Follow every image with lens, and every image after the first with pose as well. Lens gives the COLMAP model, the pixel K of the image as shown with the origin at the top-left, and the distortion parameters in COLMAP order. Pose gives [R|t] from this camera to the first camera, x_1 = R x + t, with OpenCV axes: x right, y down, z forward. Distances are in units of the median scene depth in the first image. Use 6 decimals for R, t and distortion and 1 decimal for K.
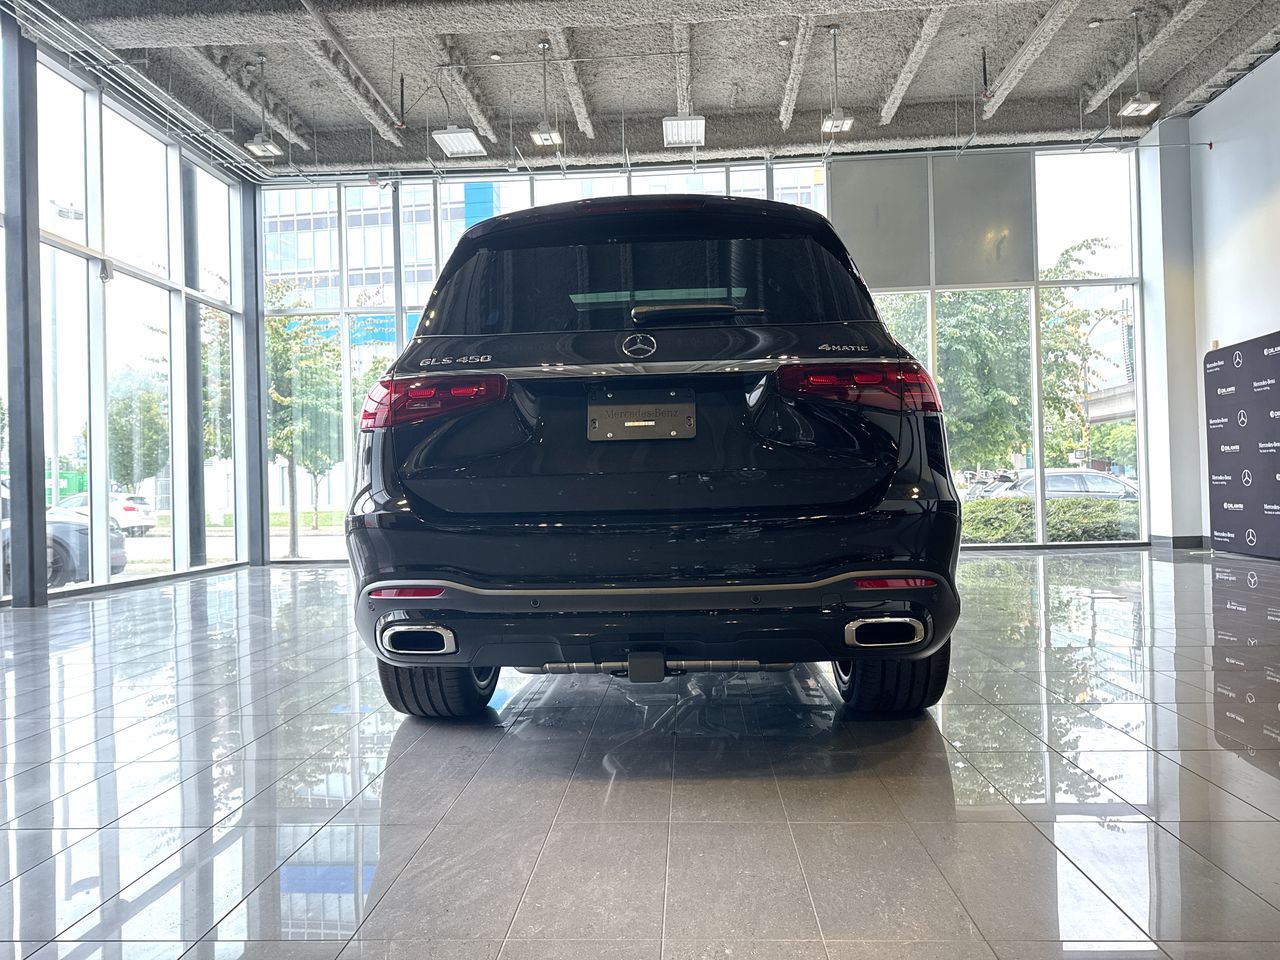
lens RADIAL K [[918.4, 0, 640.0], [0, 918.4, 480.0], [0, 0, 1]] dist [0.064855, -0.133723]
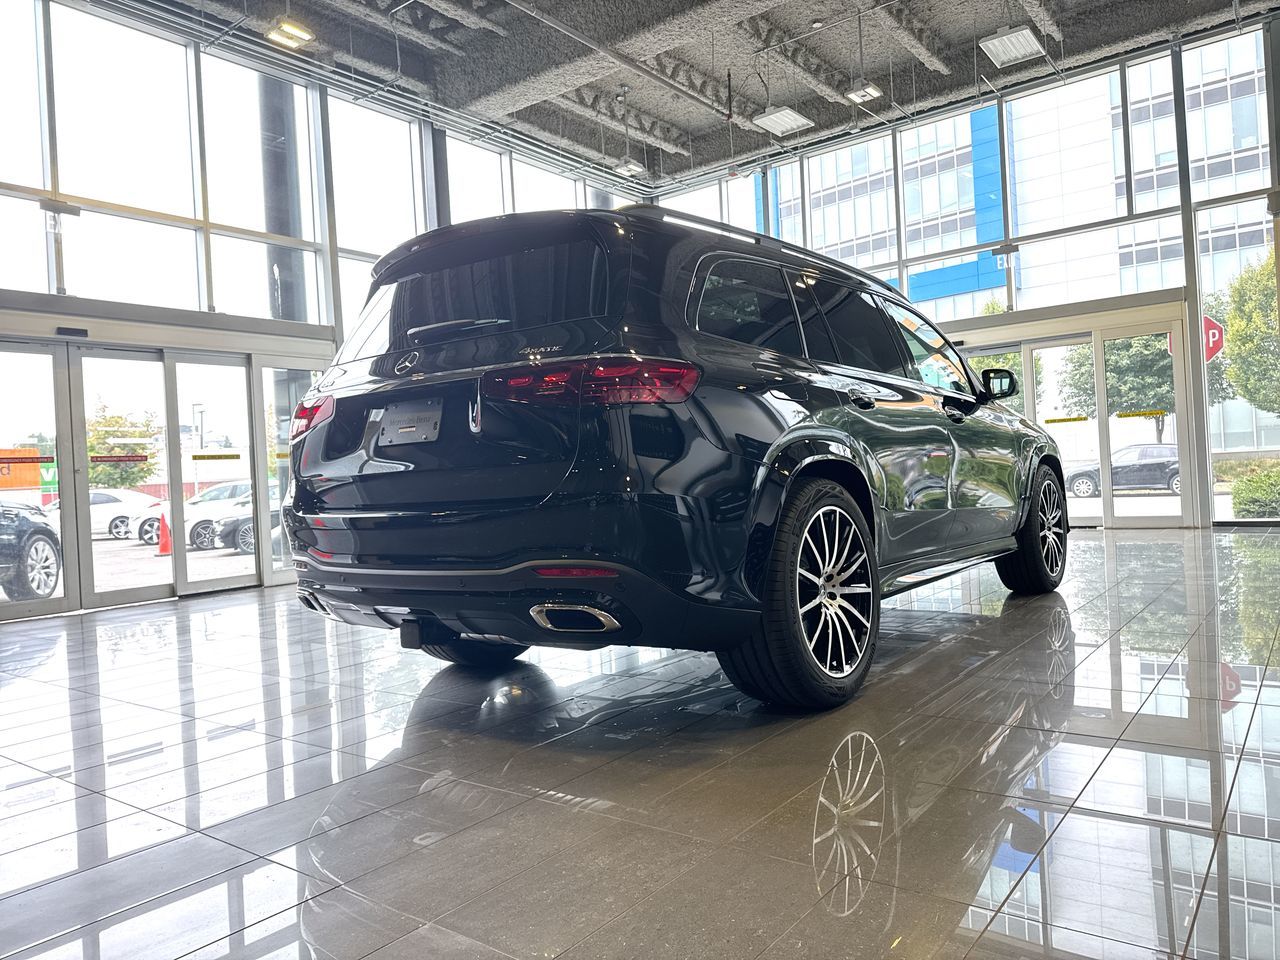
lens RADIAL K [[894.0, 0, 640.0], [0, 894.0, 480.0], [0, 0, 1]] dist [0.060646, -0.083693]
pose [[0.826314, -0.020172, -0.562849, 0.219966], [0.047419, 0.998302, 0.033837, -0.005514], [0.561211, -0.054650, 0.825867, 0.053101]]
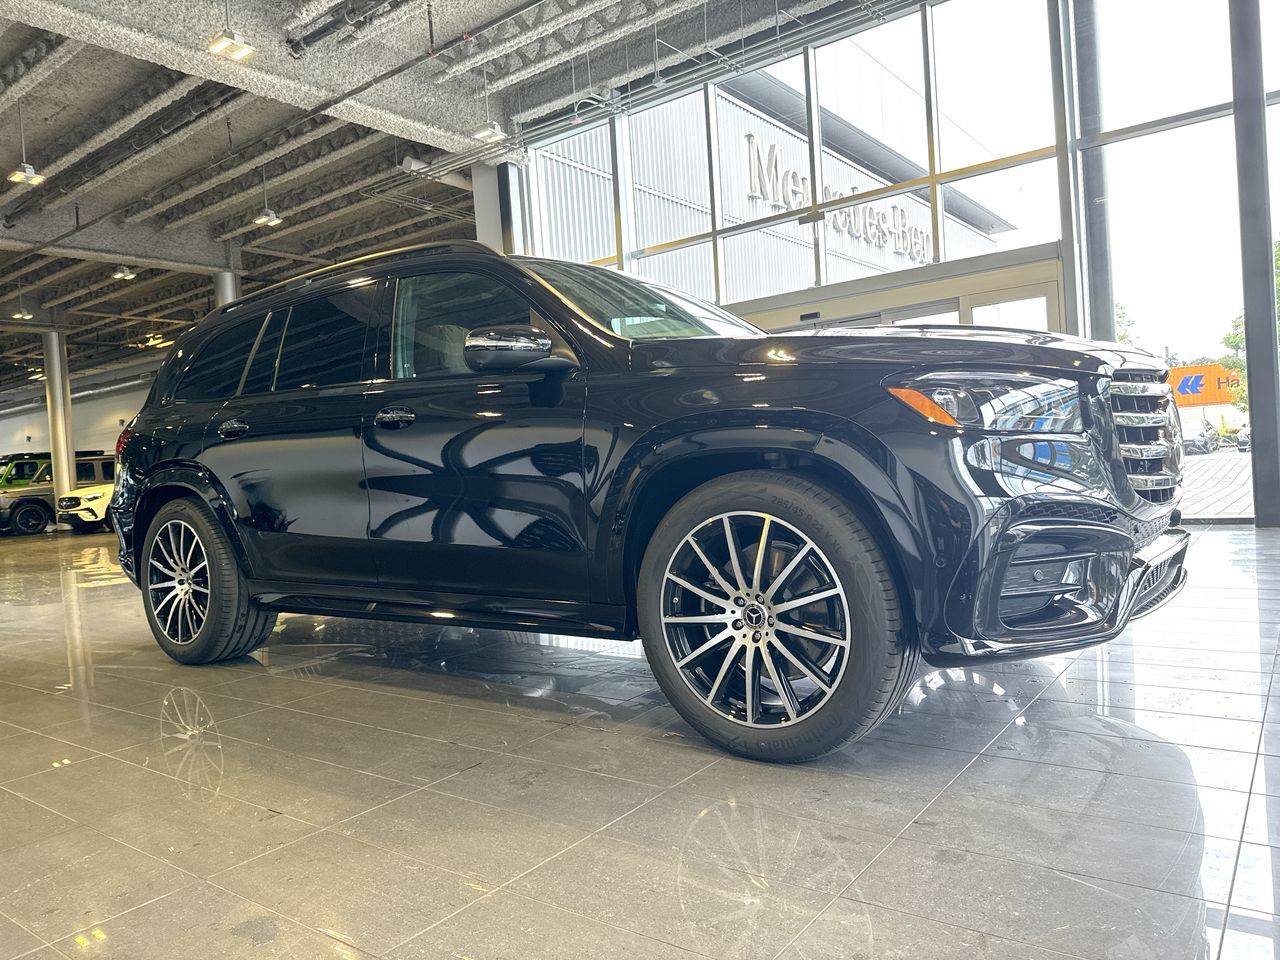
lens RADIAL K [[890.7, 0, 637.8], [0, 890.7, 487.3], [0, 0, 1]] dist [0.061580, -0.082084]
pose [[-0.560290, 0.082373, -0.824190, 0.321480], [0.094187, 0.994925, 0.035408, 0.007459], [0.822924, -0.057789, -0.565205, 0.755356]]
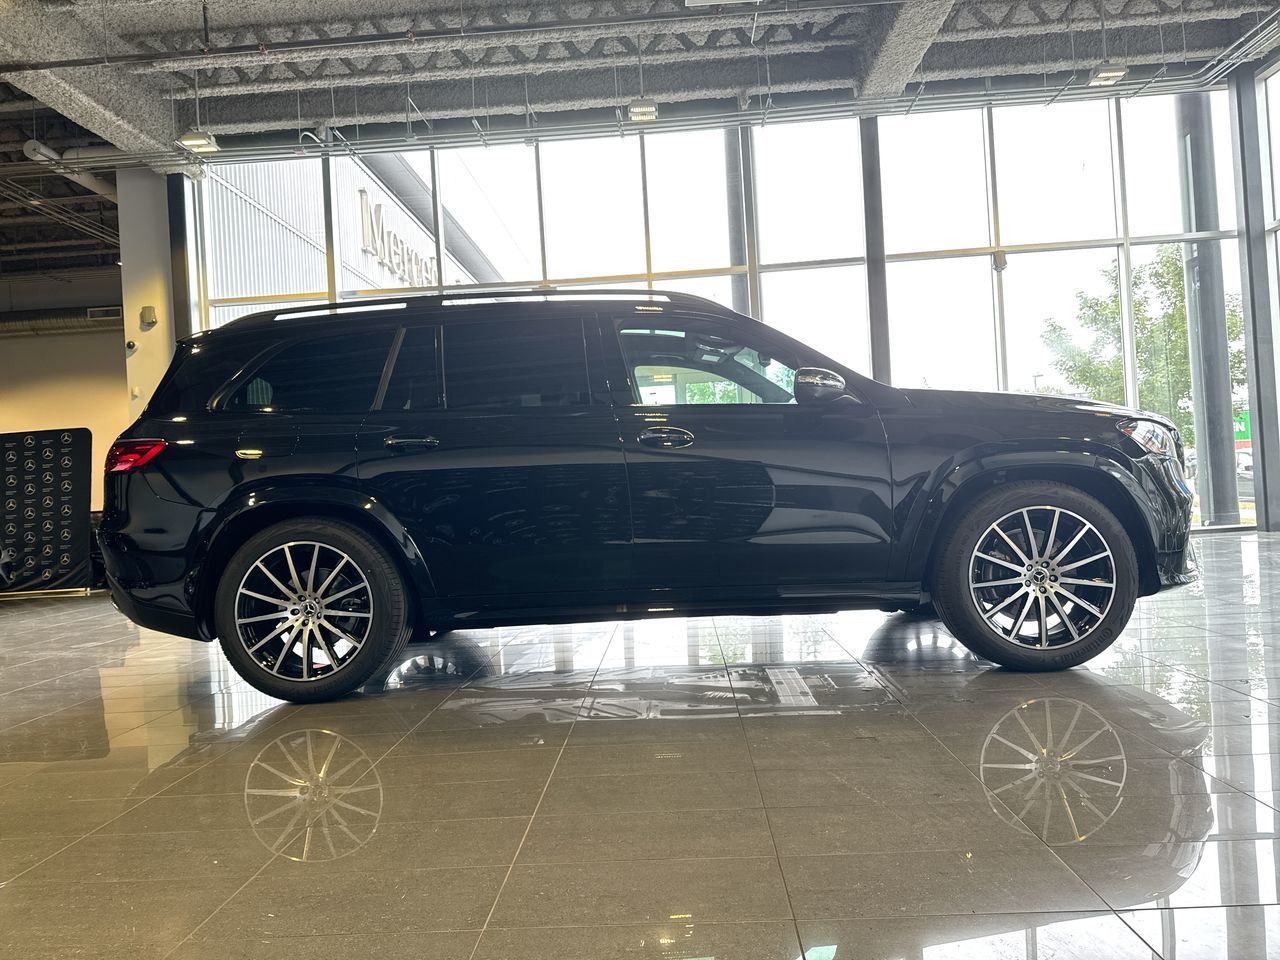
lens RADIAL K [[911.2, 0, 636.6], [0, 911.2, 485.2], [0, 0, 1]] dist [0.003749, -0.002864]
pose [[0.000647, 0.011437, -0.999934, 0.478189], [0.074829, 0.997131, 0.011453, -0.000017], [0.997196, -0.074831, -0.000211, 0.484275]]
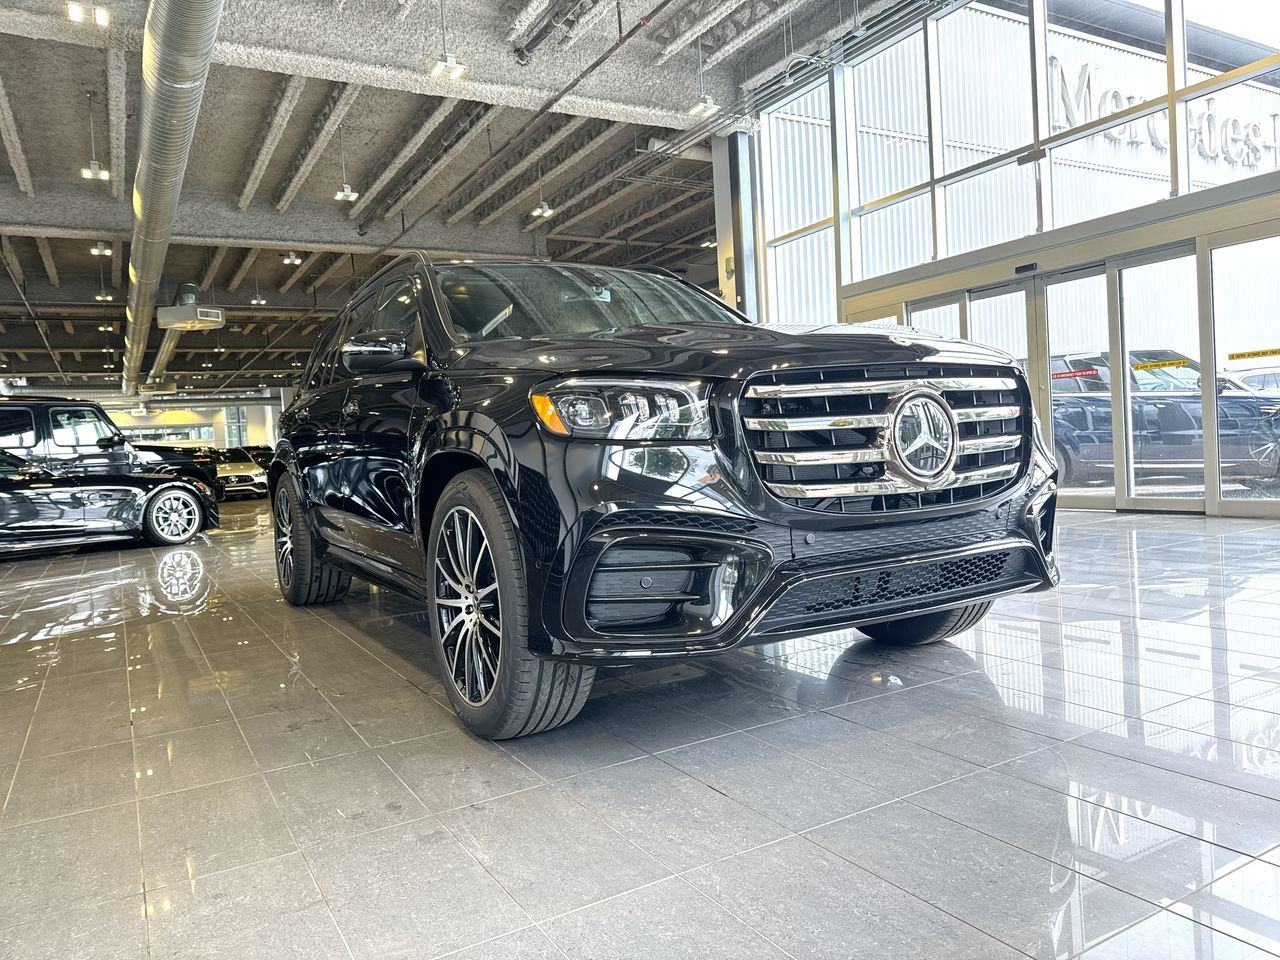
lens RADIAL K [[890.7, 0, 637.8], [0, 890.7, 487.3], [0, 0, 1]] dist [0.061580, -0.082084]
pose [[-0.836049, 0.099391, -0.539578, 0.208695], [0.091151, 0.994949, 0.042037, 0.012933], [0.541031, -0.014039, -0.840886, 0.886705]]
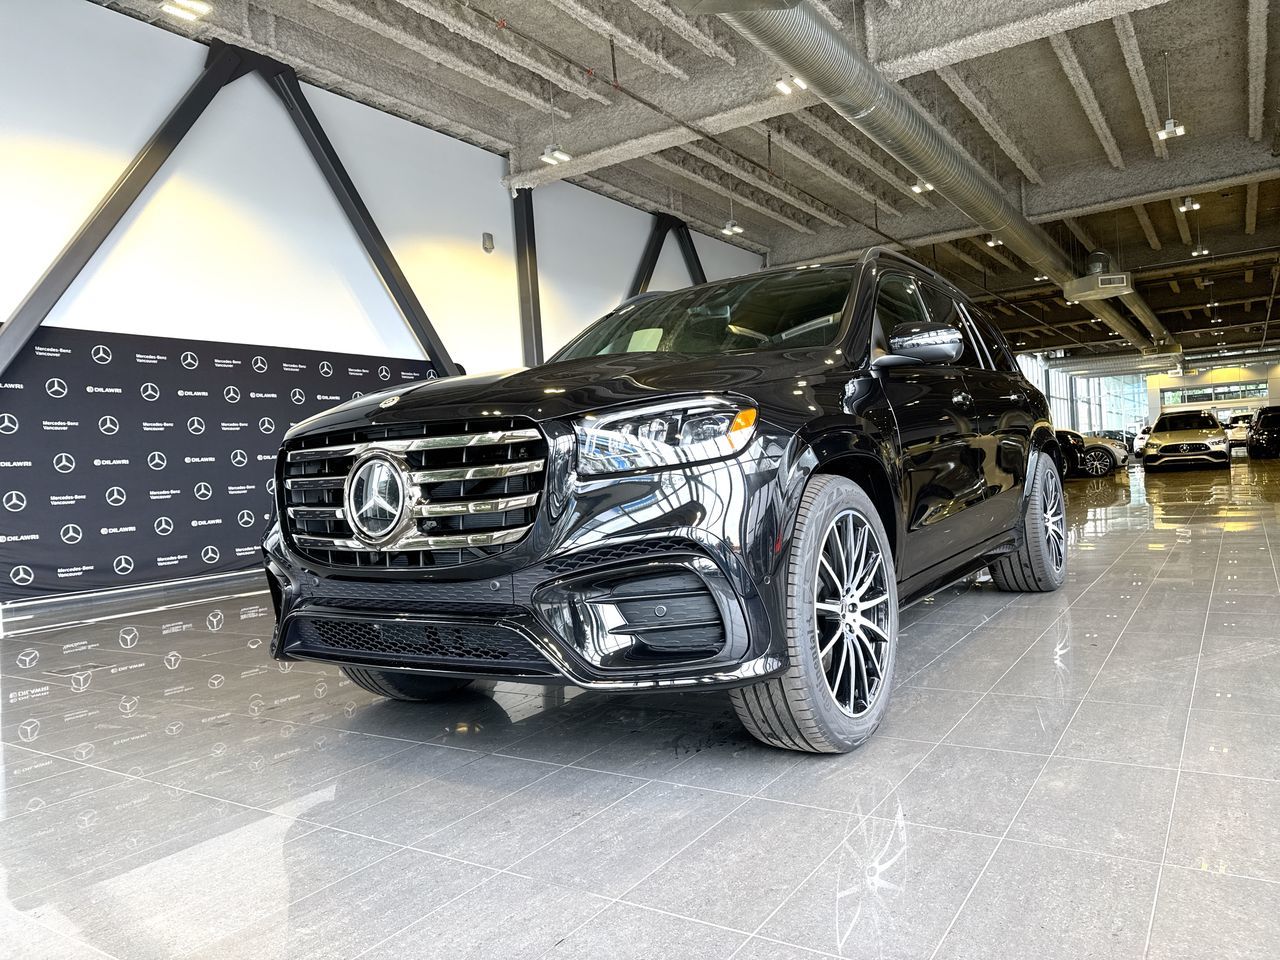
lens RADIAL K [[889.3, 0, 639.6], [0, 889.3, 486.3], [0, 0, 1]] dist [0.067307, -0.092953]
pose [[-0.858136, 0.073903, 0.508076, -0.144765], [0.076596, 0.996940, -0.015642, 0.021717], [-0.507677, 0.025493, -0.861170, 0.899827]]
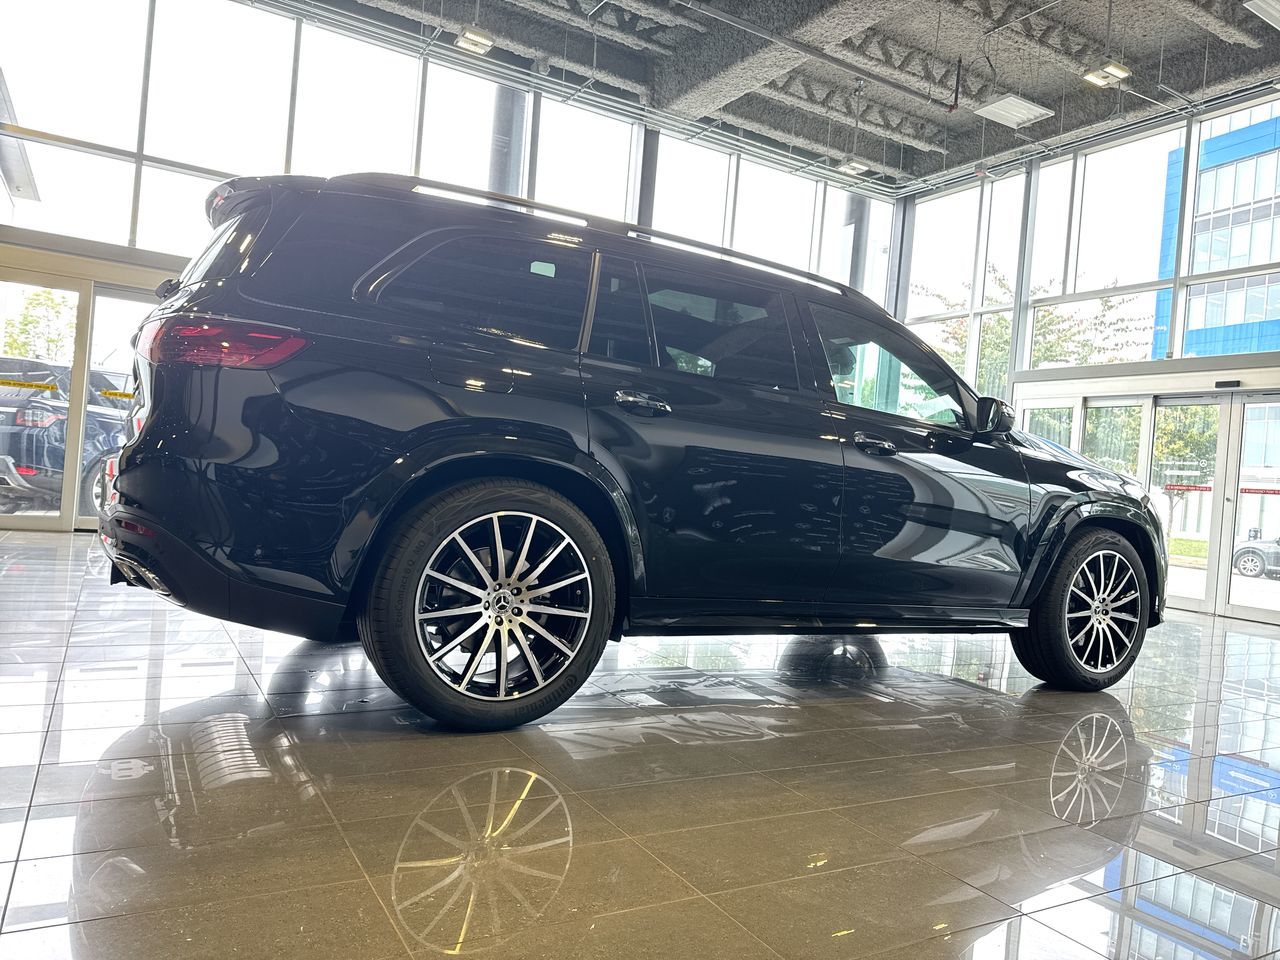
lens RADIAL K [[911.2, 0, 636.6], [0, 911.2, 485.2], [0, 0, 1]] dist [0.003749, -0.002864]
pose [[0.538562, 0.067129, -0.839907, 0.353510], [-0.078310, 0.996495, 0.029430, -0.001684], [0.838939, 0.049923, 0.541931, 0.223511]]
